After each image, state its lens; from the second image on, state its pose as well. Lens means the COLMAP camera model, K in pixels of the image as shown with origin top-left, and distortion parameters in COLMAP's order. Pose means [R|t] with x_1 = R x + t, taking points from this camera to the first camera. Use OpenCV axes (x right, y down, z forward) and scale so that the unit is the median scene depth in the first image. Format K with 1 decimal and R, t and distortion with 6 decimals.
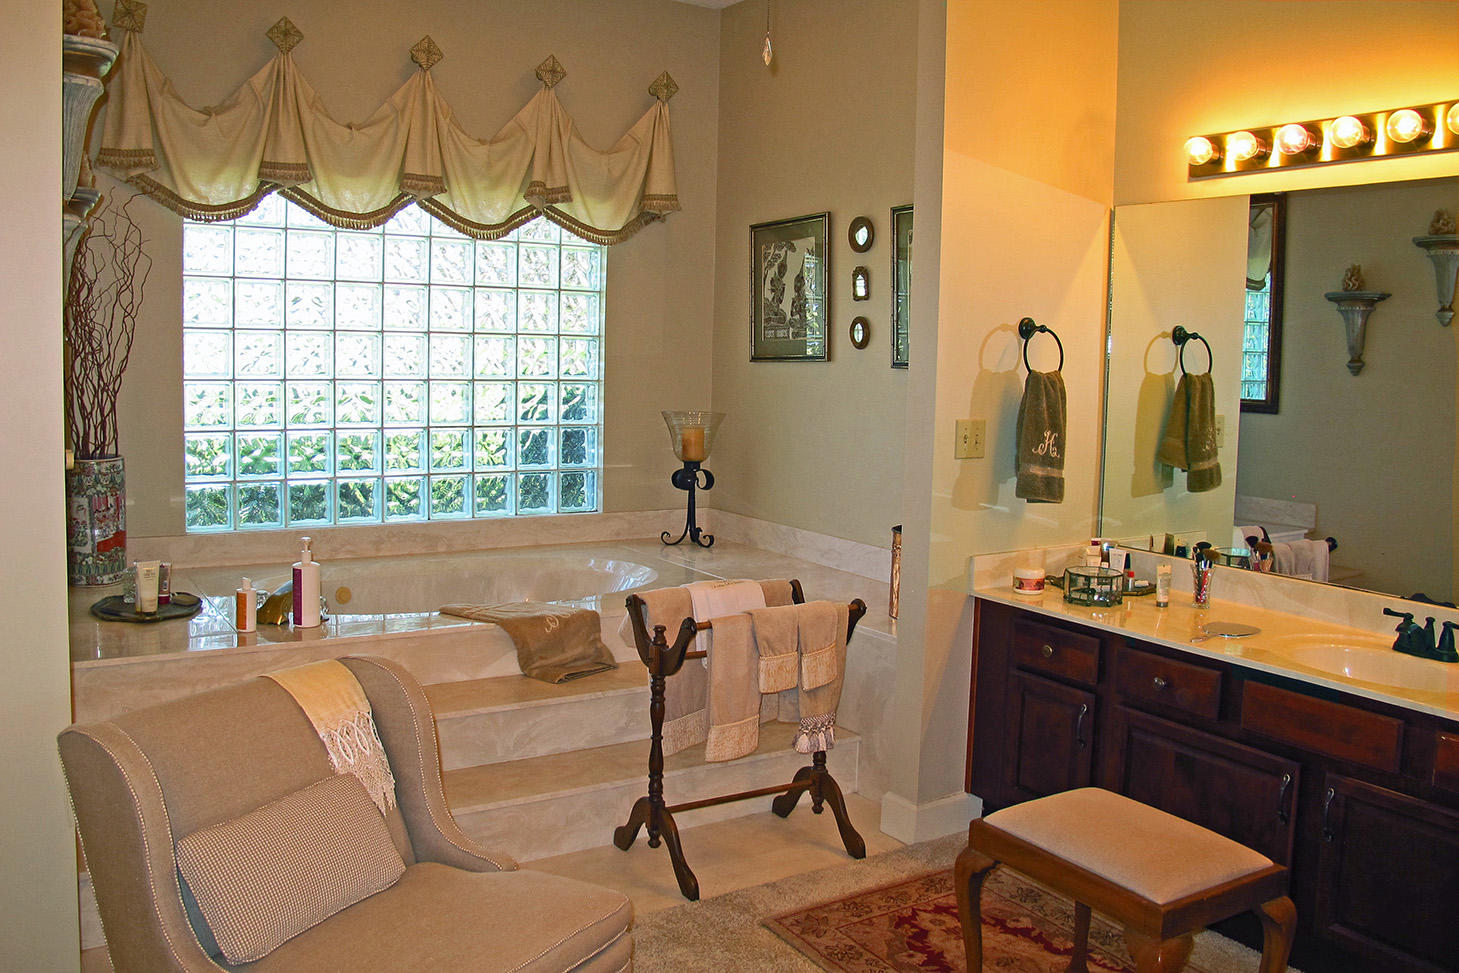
lens RADIAL K [[1228.1, 0, 721.4], [0, 1228.1, 444.5], [0, 0, 1]] dist [-0.155653, 0.124921]
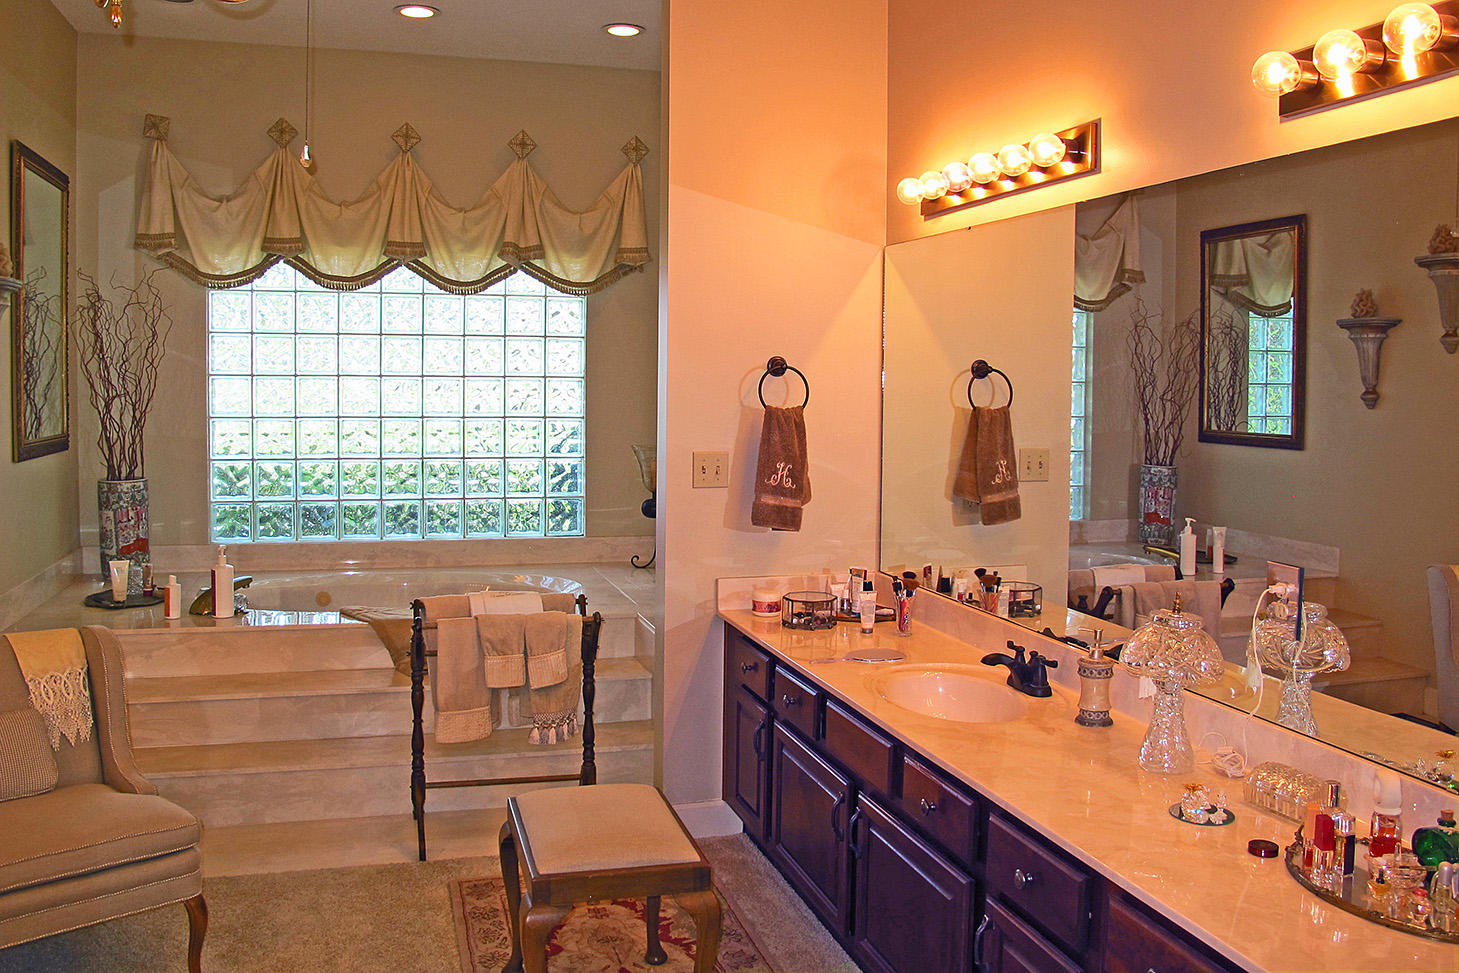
lens RADIAL K [[1228.1, 0, 721.4], [0, 1228.1, 444.5], [0, 0, 1]] dist [-0.155653, 0.124921]
pose [[0.961275, 0.002516, -0.275578, 0.373150], [-0.010572, 0.999559, -0.027751, 0.002057], [0.275387, 0.029590, 0.960878, -0.033881]]
